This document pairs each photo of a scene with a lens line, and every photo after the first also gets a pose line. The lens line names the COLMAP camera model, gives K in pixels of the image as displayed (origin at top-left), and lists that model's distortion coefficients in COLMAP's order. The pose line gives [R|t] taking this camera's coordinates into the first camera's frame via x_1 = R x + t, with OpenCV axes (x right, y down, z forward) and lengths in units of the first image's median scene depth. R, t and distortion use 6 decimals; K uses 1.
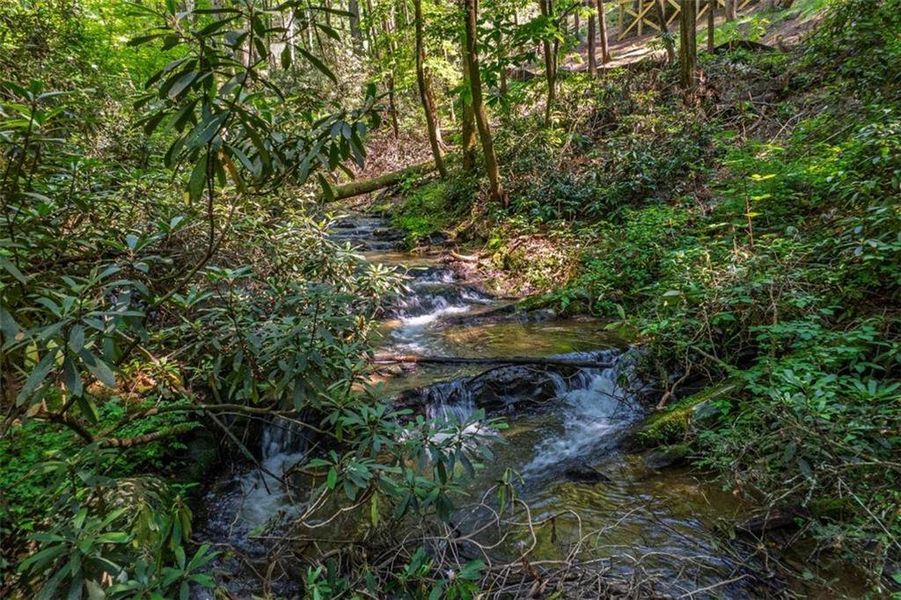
lens RADIAL K [[580.5, 0, 448.2], [0, 580.5, 296.5], [0, 0, 1]] dist [-0.070549, 0.065010]
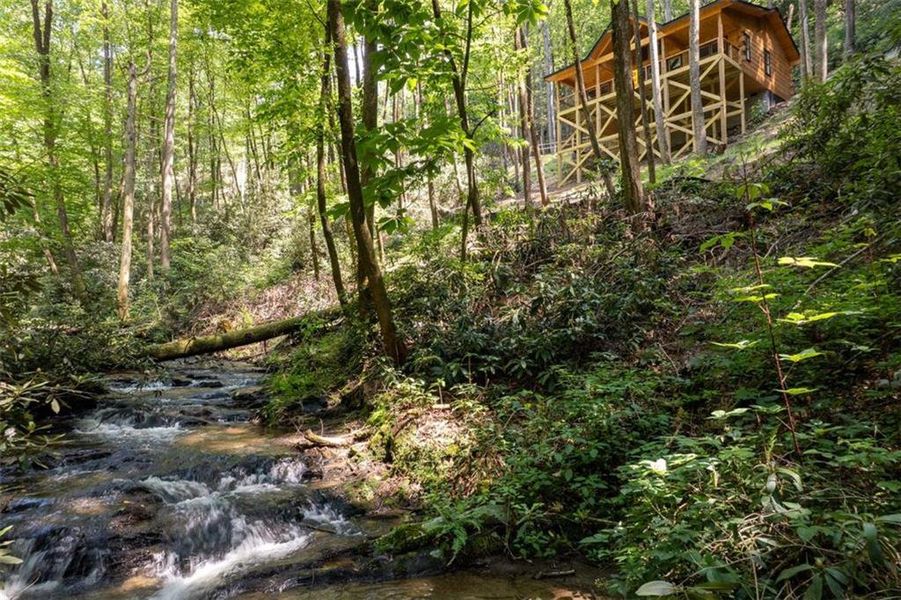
lens RADIAL K [[580.5, 0, 448.2], [0, 580.5, 296.5], [0, 0, 1]] dist [-0.070549, 0.065010]
pose [[0.997188, 0.006904, 0.074626, 0.116191], [0.011784, 0.968917, -0.247103, -0.063823], [-0.074013, 0.247288, 0.966111, 0.316712]]
